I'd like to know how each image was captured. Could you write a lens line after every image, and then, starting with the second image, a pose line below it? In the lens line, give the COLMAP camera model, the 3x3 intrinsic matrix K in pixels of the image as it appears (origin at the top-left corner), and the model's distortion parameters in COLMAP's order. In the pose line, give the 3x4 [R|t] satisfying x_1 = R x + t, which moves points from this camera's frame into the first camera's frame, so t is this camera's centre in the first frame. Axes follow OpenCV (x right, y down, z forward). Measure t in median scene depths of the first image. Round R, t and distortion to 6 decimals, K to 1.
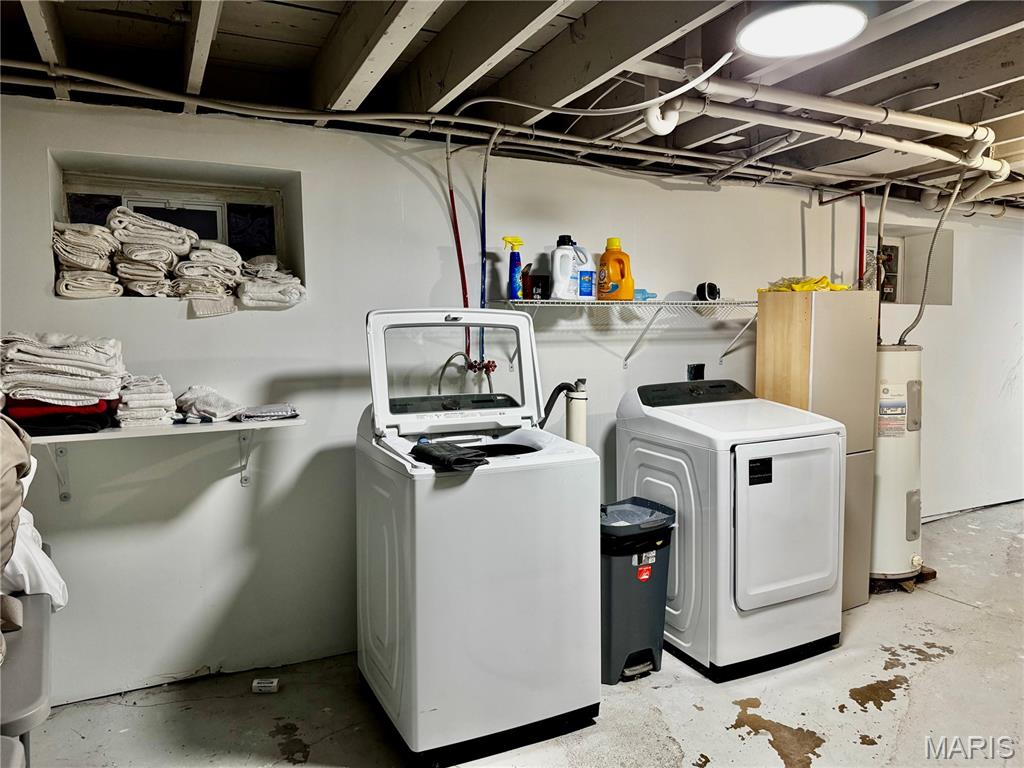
lens RADIAL K [[724.8, 0, 511.2], [0, 724.8, 368.8], [0, 0, 1]] dist [0.116814, -0.154009]
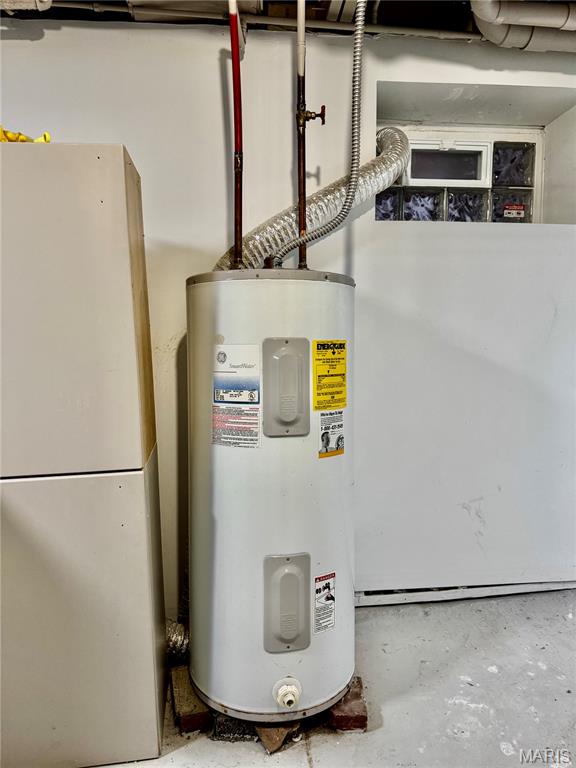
lens RADIAL K [[543.6, 0, 288.0], [0, 543.6, 384.0], [0, 0, 1]] dist [0.116814, -0.154009]
pose [[0.927800, 0.027679, -0.372049, 0.691395], [-0.018438, 0.999427, 0.028373, 0.037020], [0.372621, -0.019464, 0.927779, 0.658749]]
